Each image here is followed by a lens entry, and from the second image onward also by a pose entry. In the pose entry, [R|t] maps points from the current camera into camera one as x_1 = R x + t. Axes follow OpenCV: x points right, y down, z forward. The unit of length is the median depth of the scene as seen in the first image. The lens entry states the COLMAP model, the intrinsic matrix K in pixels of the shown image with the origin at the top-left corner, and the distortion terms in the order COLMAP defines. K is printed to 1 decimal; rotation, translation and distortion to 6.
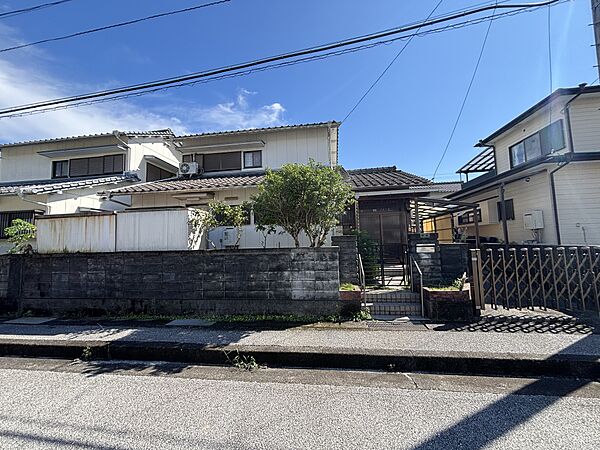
lens RADIAL K [[240.8, 0, 298.7], [0, 240.8, 223.9], [0, 0, 1]] dist [-0.000478, 0.000615]
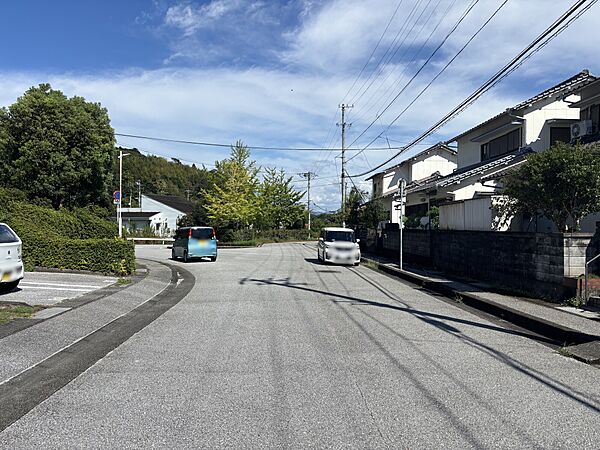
lens RADIAL K [[448.0, 0, 301.2], [0, 448.0, 238.2], [0, 0, 1]] dist [0.008015, -0.003519]
pose [[0.190008, 0.054155, -0.980288, 1.523889], [0.068353, 0.995325, 0.068234, -0.072413], [0.979400, -0.079971, 0.185418, -0.350677]]
